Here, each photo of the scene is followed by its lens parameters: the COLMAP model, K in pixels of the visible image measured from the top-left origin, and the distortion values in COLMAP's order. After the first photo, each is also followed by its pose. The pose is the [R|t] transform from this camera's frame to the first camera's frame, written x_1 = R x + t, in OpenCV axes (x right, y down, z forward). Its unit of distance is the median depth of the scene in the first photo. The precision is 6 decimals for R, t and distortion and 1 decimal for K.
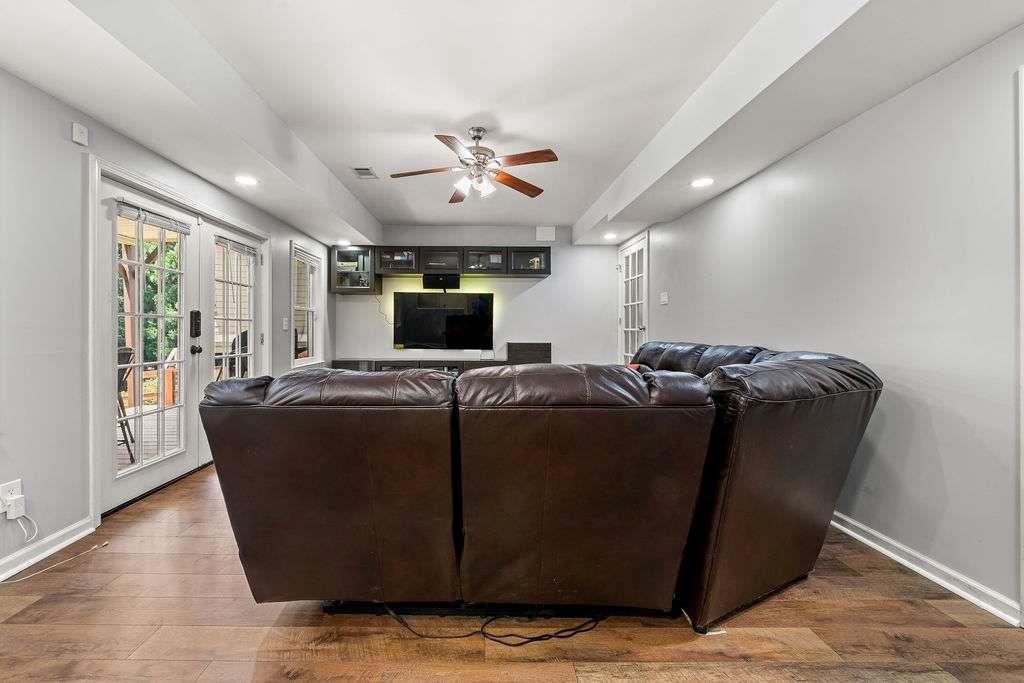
lens RADIAL K [[399.5, 0, 484.2], [0, 399.5, 329.8], [0, 0, 1]] dist [-0.001105, -0.000035]
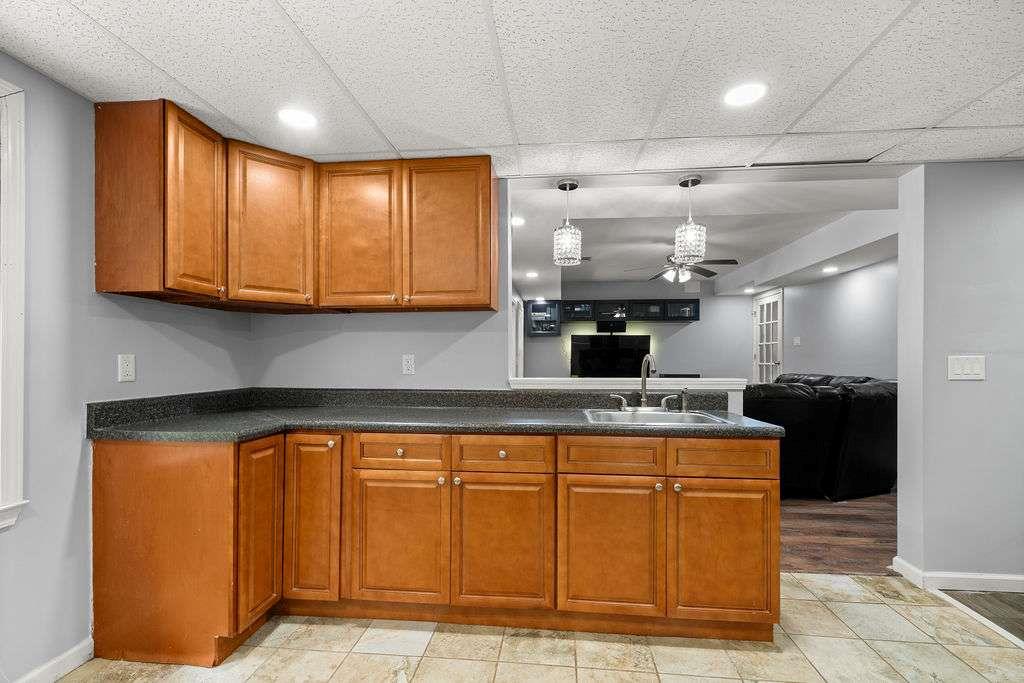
lens RADIAL K [[442.2, 0, 515.7], [0, 442.2, 360.6], [0, 0, 1]] dist [0.001397, 0.000126]
pose [[0.995103, -0.003029, -0.098799, -0.276407], [0.003267, 0.999992, 0.002246, -0.016157], [0.098791, -0.002558, 0.995105, -0.459475]]
